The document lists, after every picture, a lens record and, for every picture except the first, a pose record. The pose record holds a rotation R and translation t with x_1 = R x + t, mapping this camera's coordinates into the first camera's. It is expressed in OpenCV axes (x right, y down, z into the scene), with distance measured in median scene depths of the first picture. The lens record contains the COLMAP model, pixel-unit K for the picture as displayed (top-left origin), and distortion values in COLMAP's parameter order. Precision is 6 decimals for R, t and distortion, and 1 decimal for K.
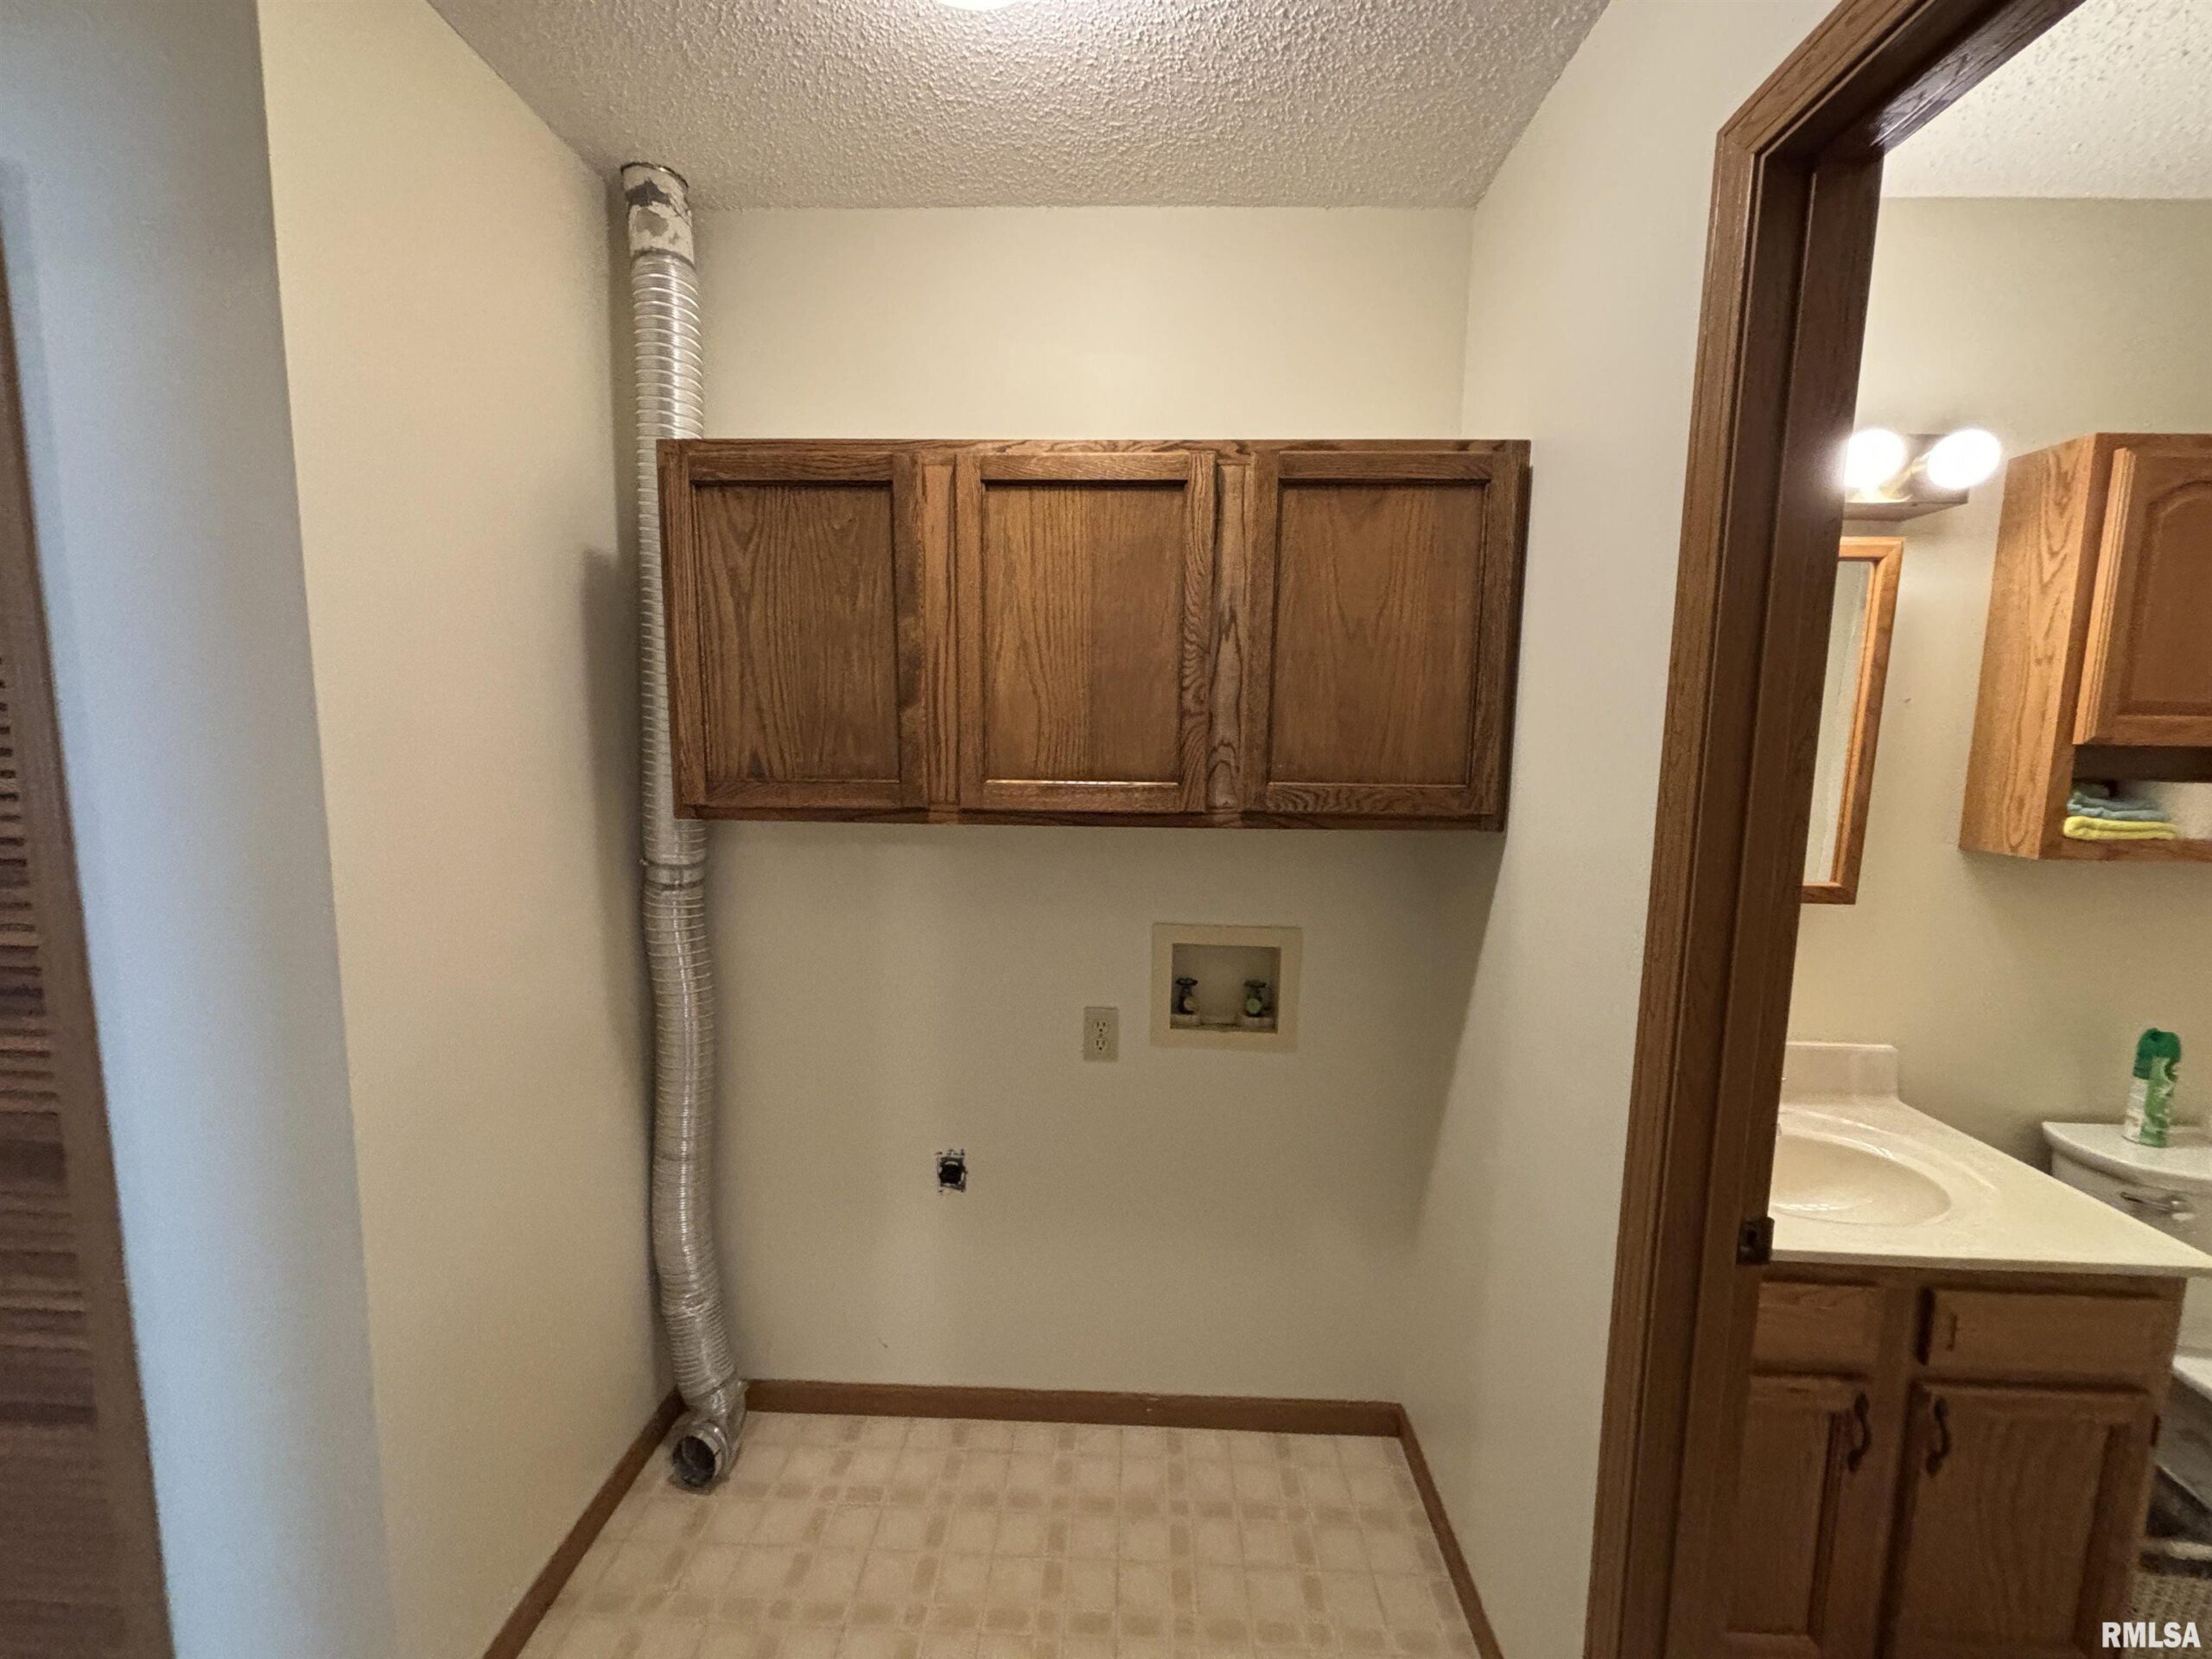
lens RADIAL K [[888.6, 0, 1102.3], [0, 888.6, 829.9], [0, 0, 1]] dist [0.000700, 0.000099]
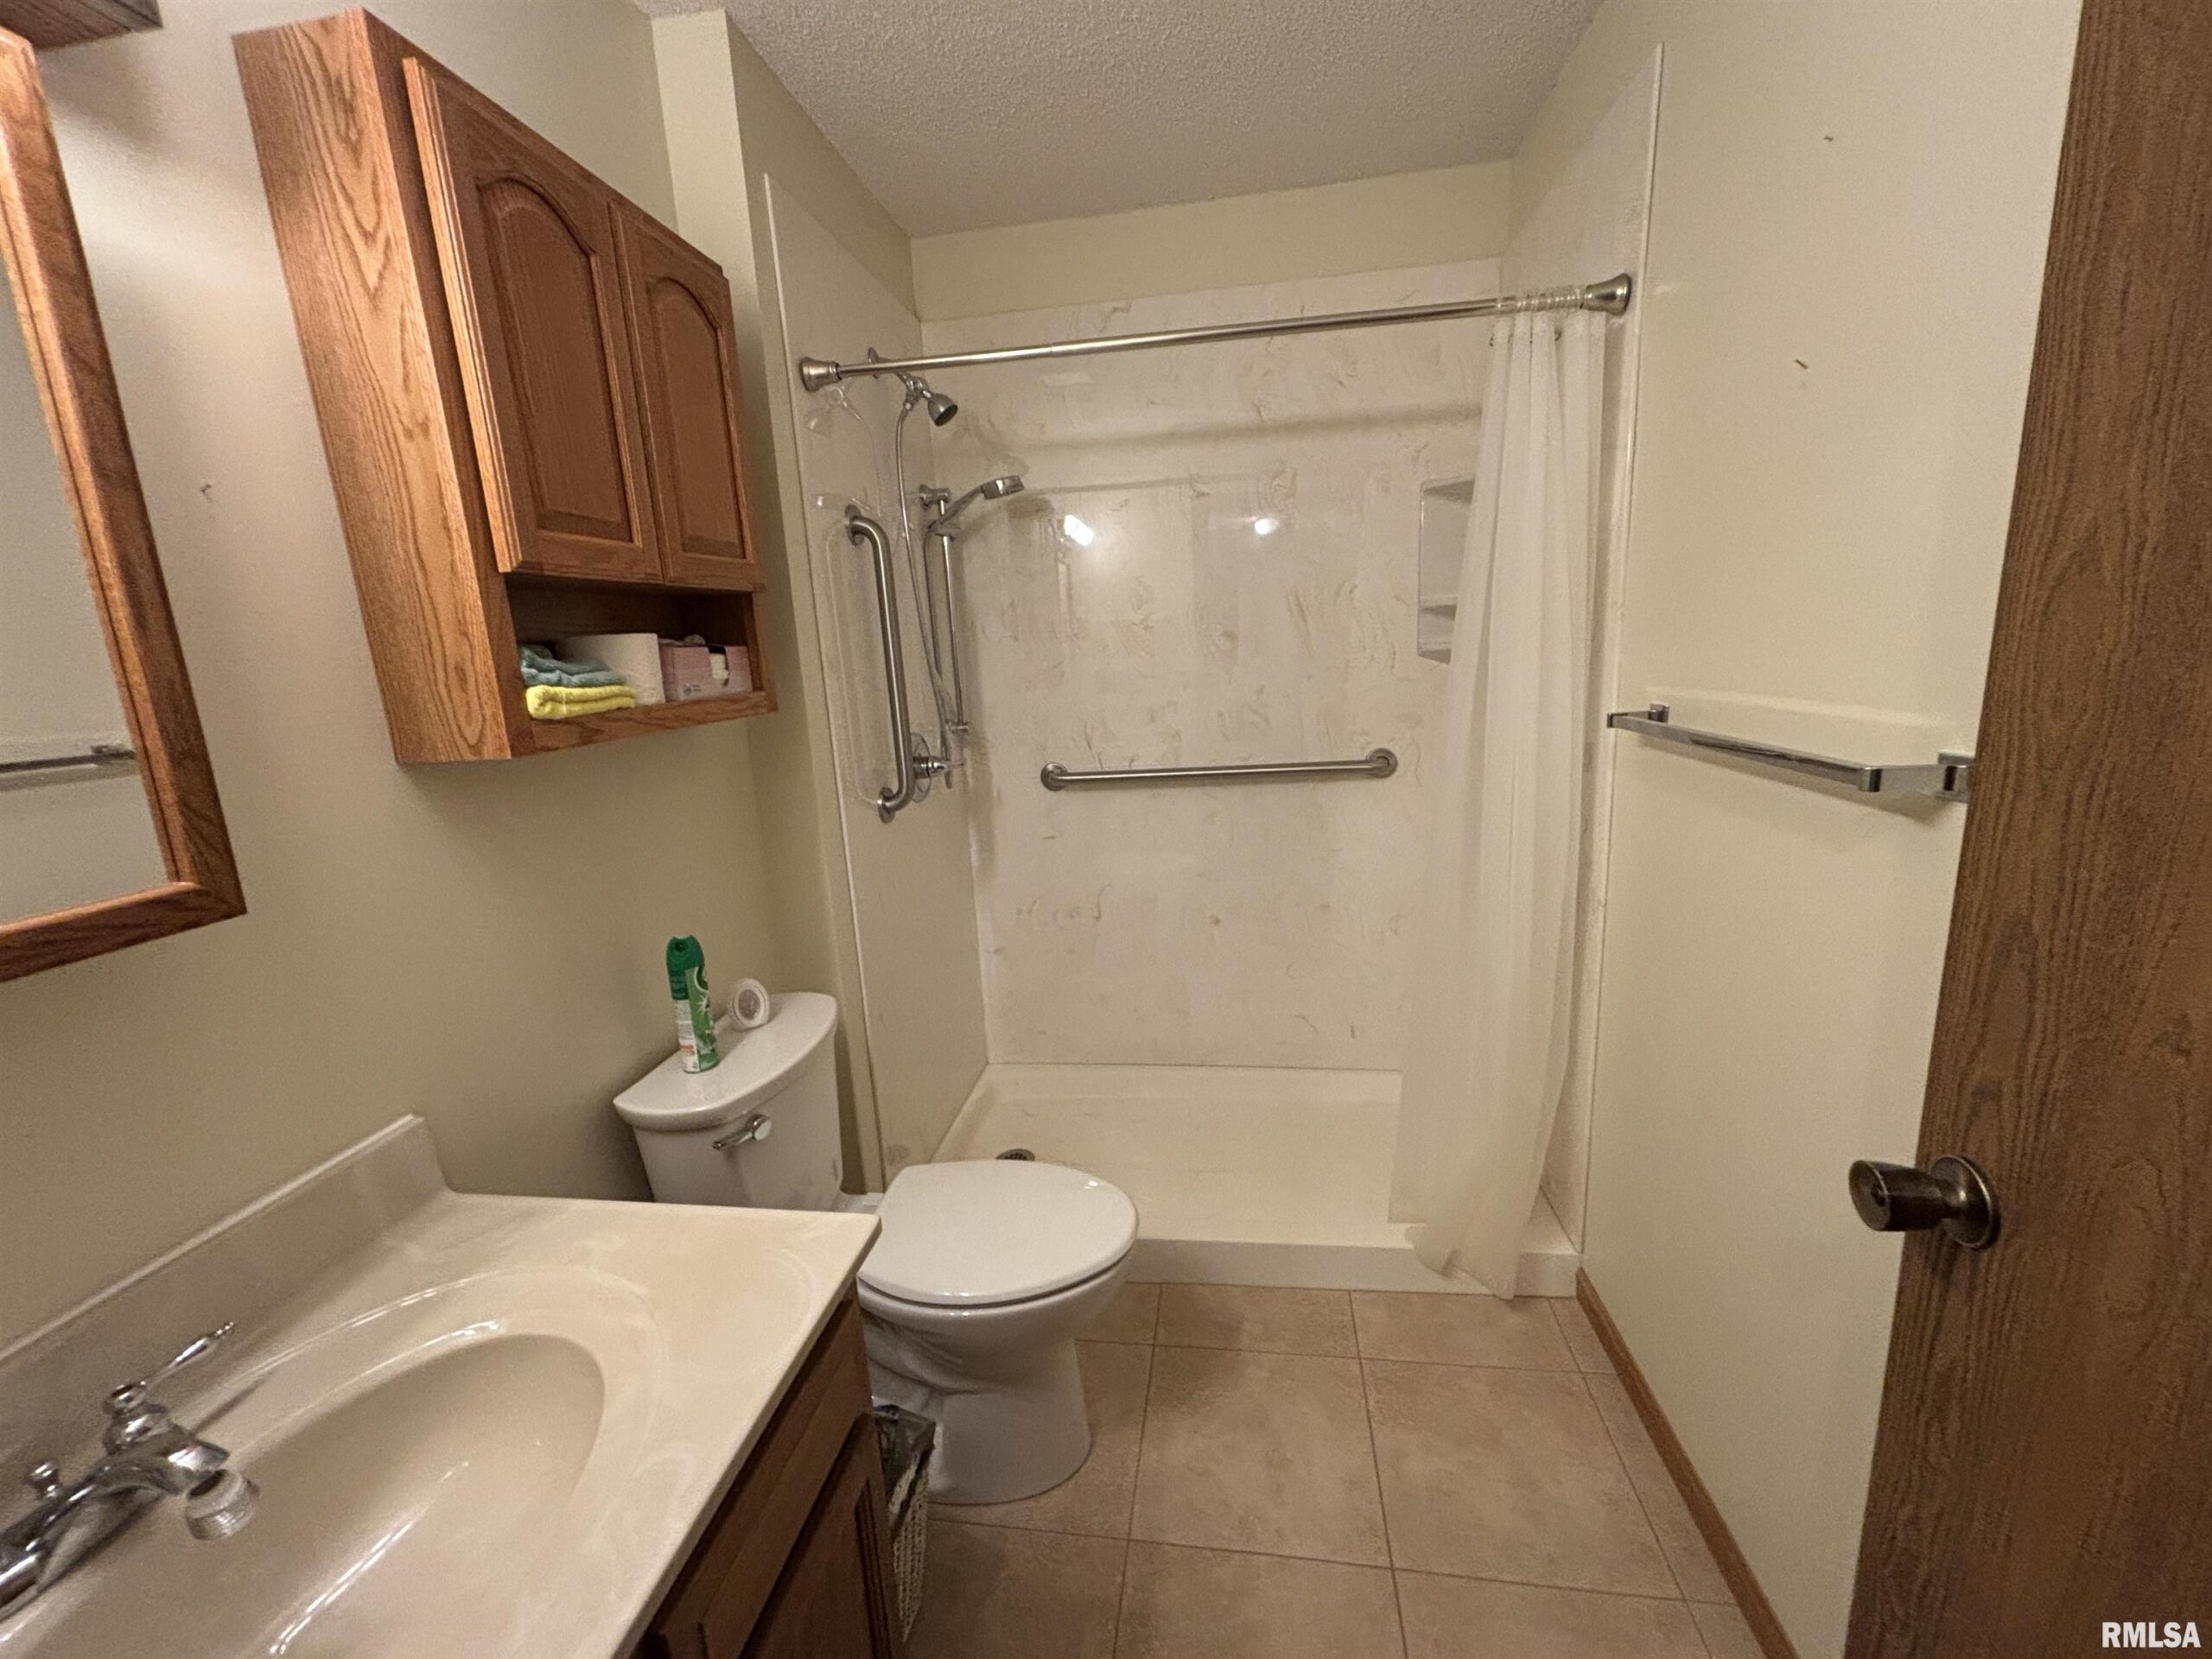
lens RADIAL K [[892.9, 0, 1111.6], [0, 892.9, 829.1], [0, 0, 1]] dist [-0.001645, 0.000171]
pose [[0.099273, -0.225899, 0.969079, 0.463049], [0.176382, 0.962463, 0.206288, 0.025721], [-0.979303, 0.150449, 0.135391, 0.500108]]
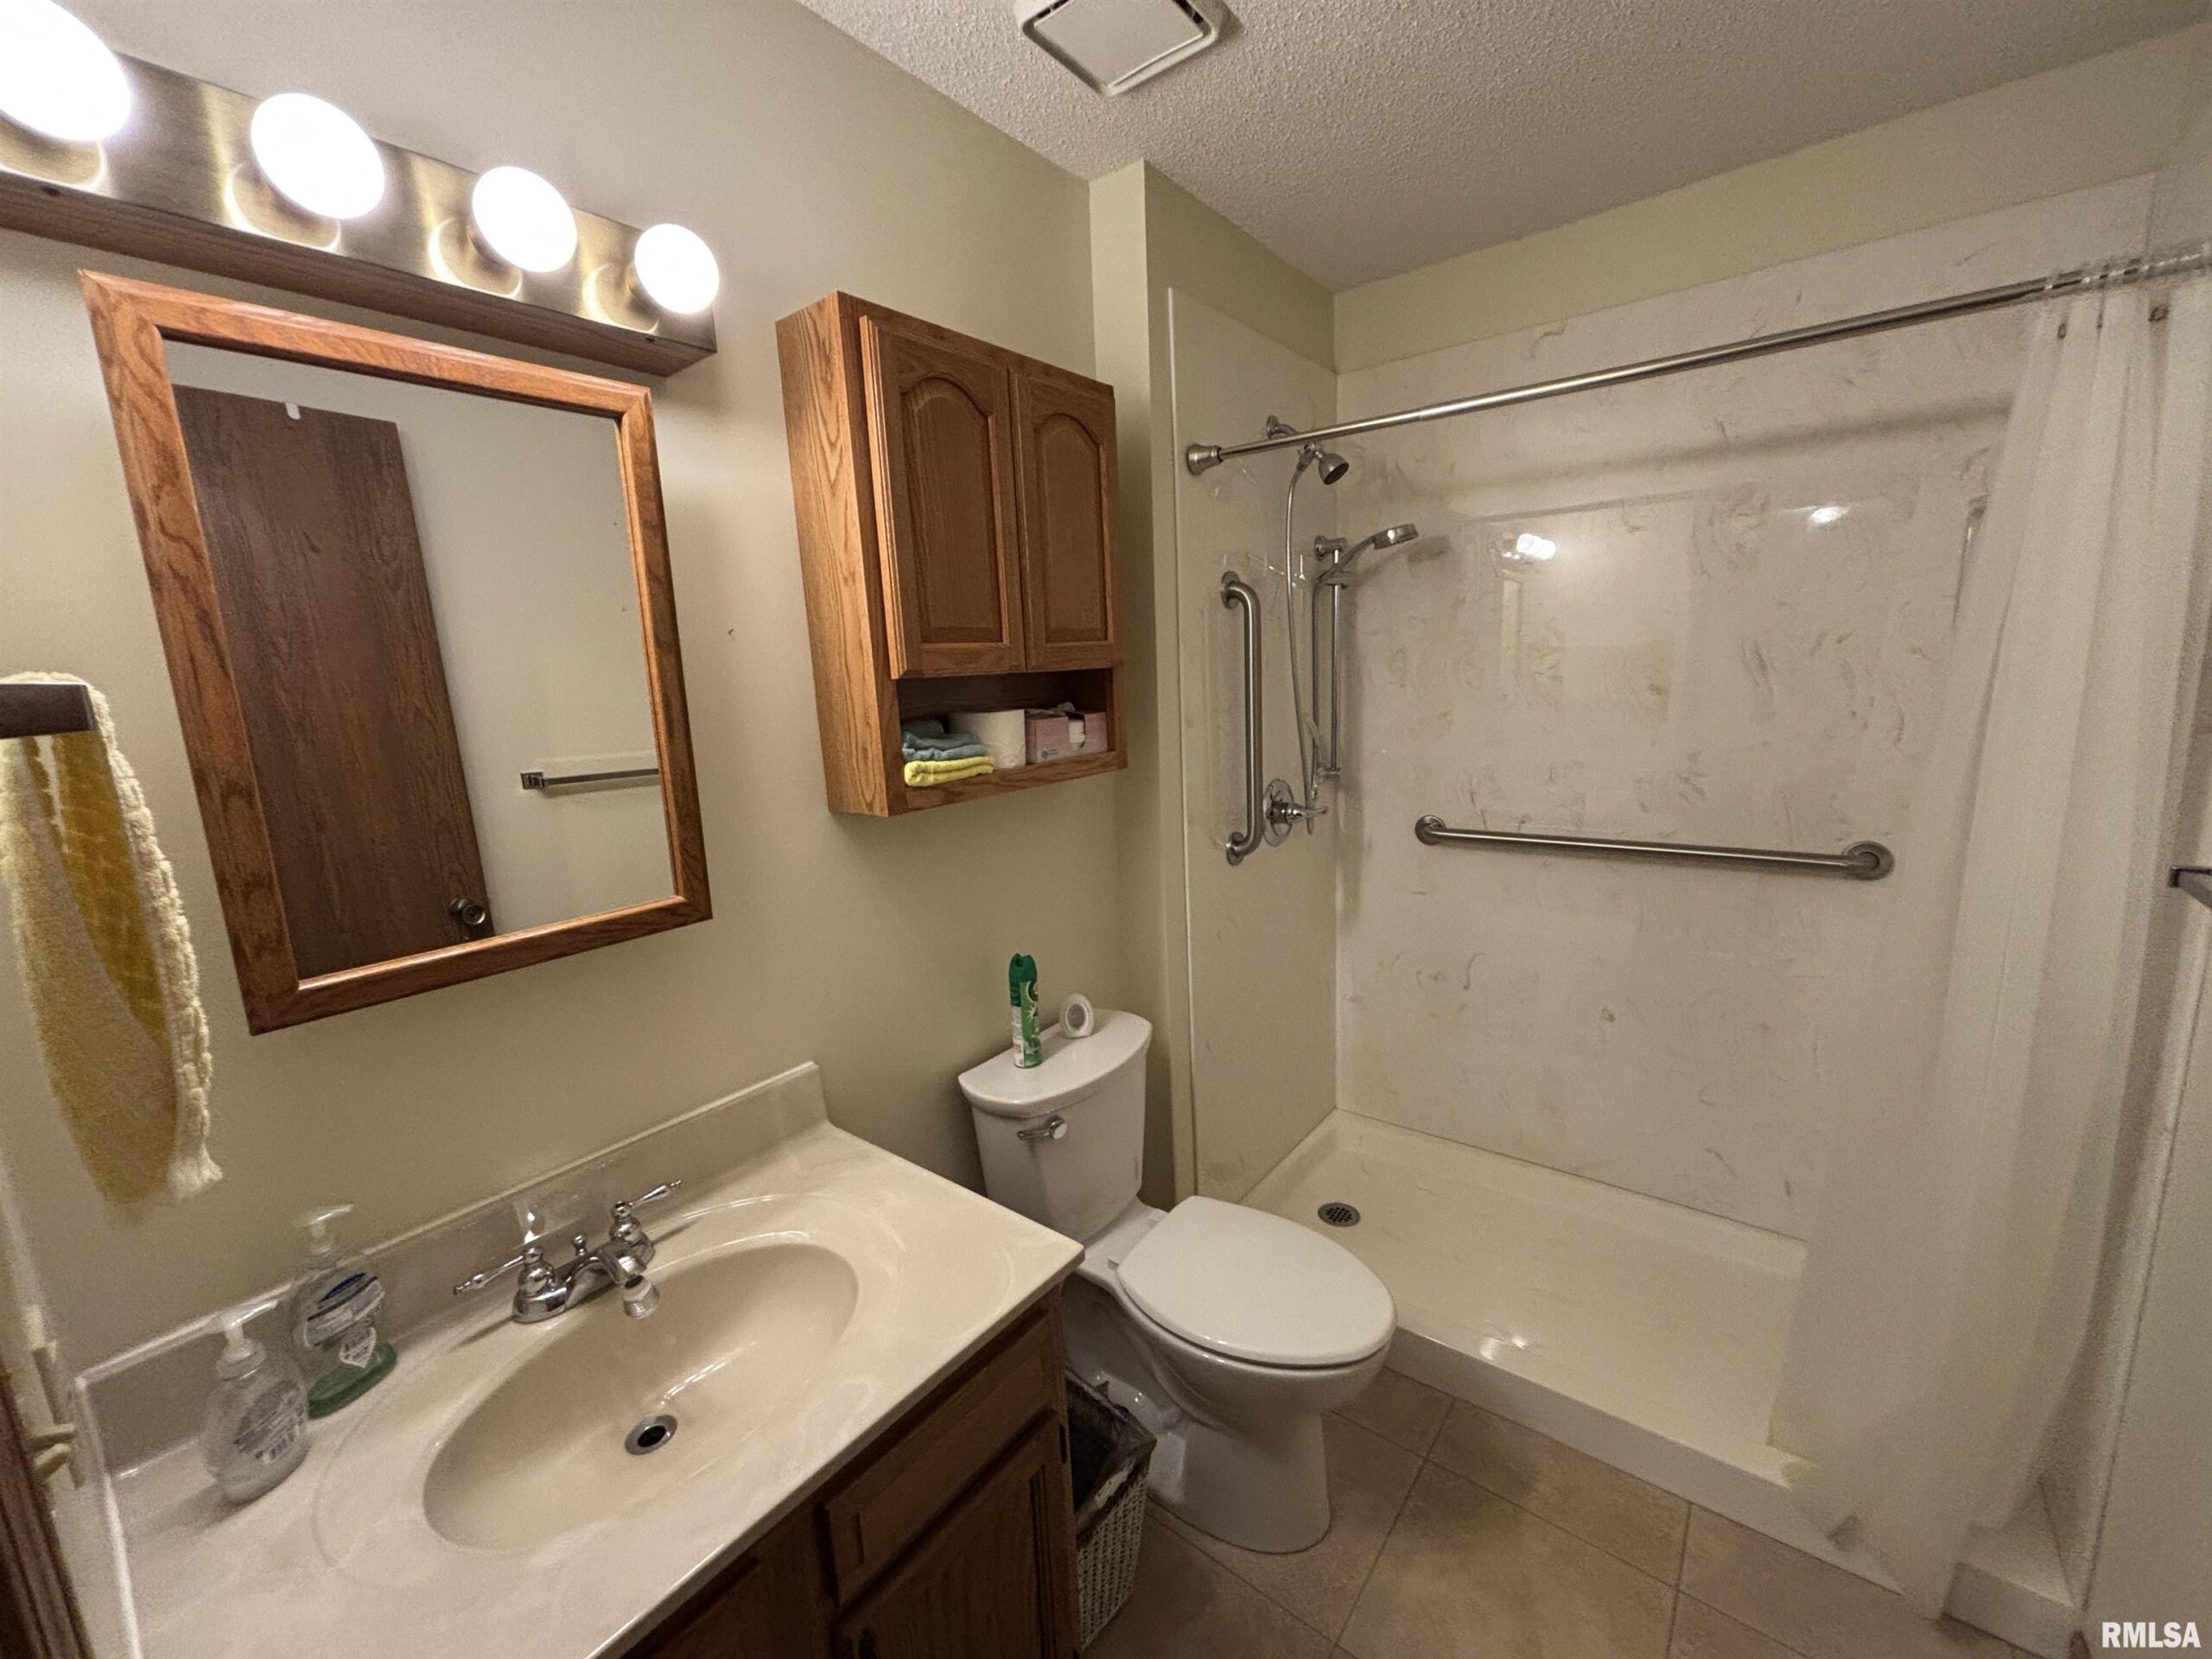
lens RADIAL K [[888.6, 0, 1102.3], [0, 888.6, 829.9], [0, 0, 1]] dist [0.000700, 0.000099]
pose [[0.584135, -0.190545, 0.788973, 0.500088], [0.149554, 0.980677, 0.126117, -0.031478], [-0.797759, 0.044325, 0.601345, 0.328024]]
